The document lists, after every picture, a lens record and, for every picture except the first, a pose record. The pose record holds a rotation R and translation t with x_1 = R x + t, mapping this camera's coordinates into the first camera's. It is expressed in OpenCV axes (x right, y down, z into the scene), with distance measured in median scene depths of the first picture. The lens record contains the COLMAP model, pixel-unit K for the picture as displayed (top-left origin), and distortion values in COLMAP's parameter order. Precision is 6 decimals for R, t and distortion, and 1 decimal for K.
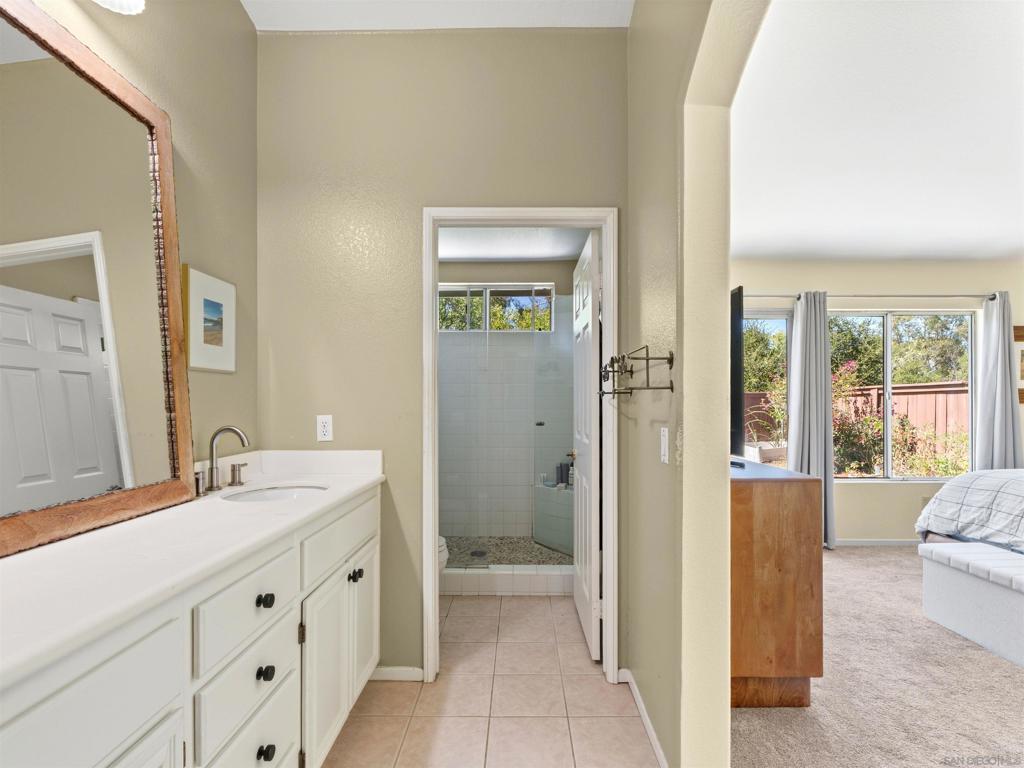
lens RADIAL K [[491.5, 0, 516.0], [0, 491.5, 403.0], [0, 0, 1]] dist [0.000399, 0.000112]
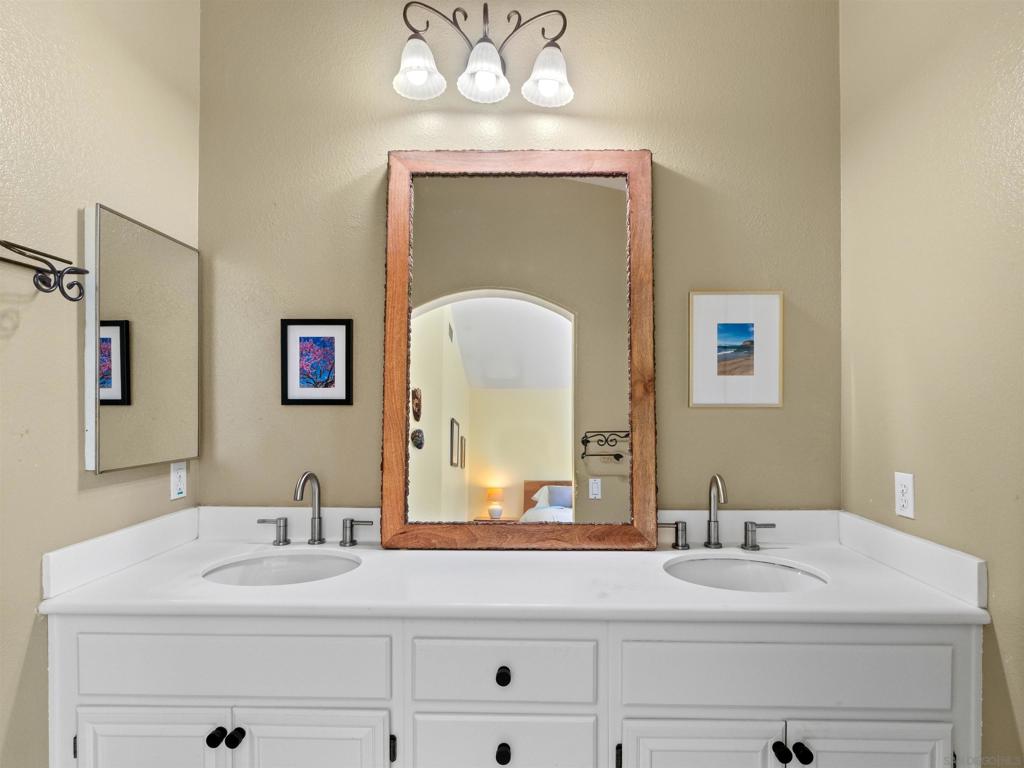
lens RADIAL K [[542.0, 0, 517.3], [0, 542.0, 406.3], [0, 0, 1]] dist [-0.002077, -0.000641]
pose [[-0.004976, 0.002841, -0.999984, 0.324278], [-0.002996, 0.999991, 0.002856, -0.068411], [0.999983, 0.003010, -0.004967, 0.650128]]
